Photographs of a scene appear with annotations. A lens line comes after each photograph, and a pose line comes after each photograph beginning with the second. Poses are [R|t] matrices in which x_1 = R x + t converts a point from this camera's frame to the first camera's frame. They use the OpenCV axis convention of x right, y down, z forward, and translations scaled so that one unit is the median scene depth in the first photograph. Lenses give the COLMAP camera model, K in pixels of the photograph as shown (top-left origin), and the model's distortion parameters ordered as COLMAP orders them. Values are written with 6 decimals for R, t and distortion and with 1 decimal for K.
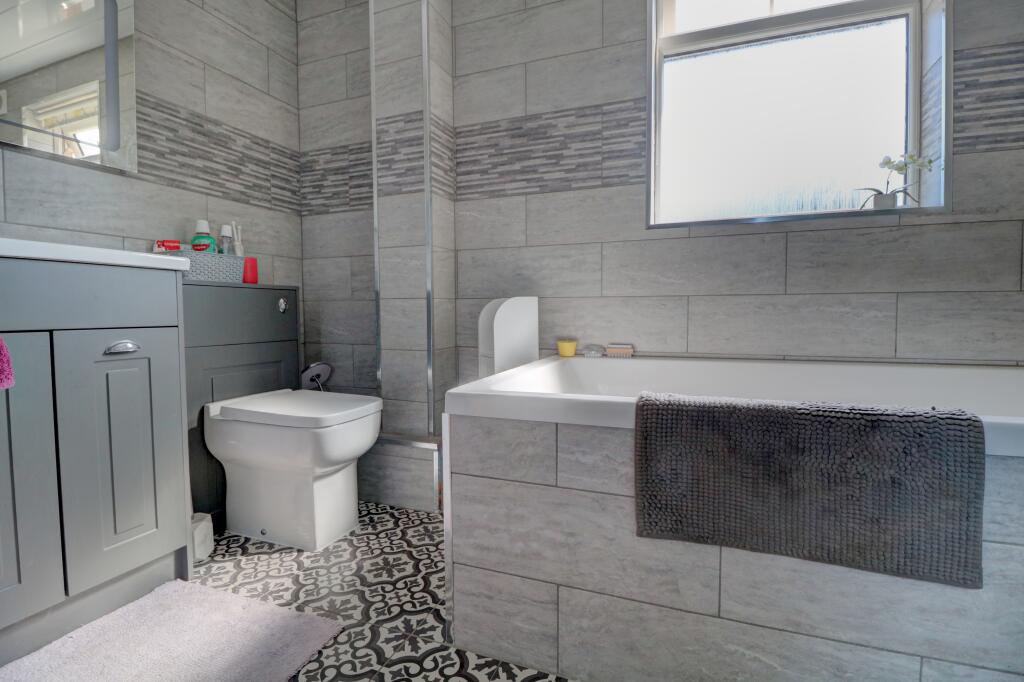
lens RADIAL K [[482.3, 0, 510.9], [0, 482.3, 333.5], [0, 0, 1]] dist [0.000196, -0.011387]
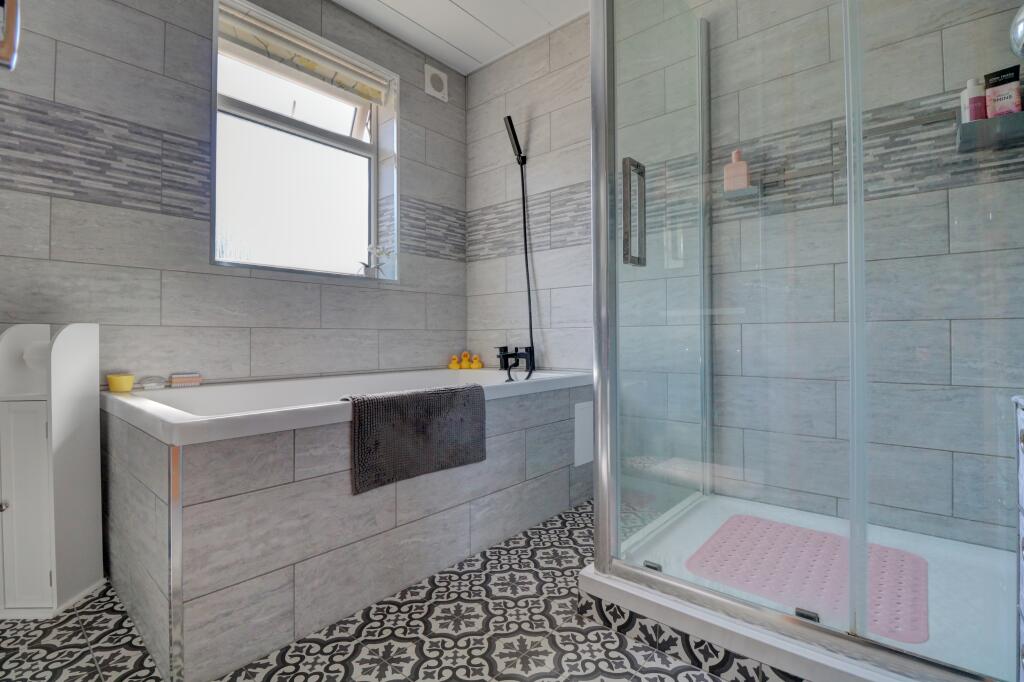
lens RADIAL K [[482.3, 0, 510.9], [0, 482.3, 333.5], [0, 0, 1]] dist [0.000196, -0.011387]
pose [[0.332018, 0.014958, 0.943155, -0.543199], [0.047333, 0.998350, -0.032496, 0.003603], [-0.942085, 0.055432, 0.330762, 0.031613]]
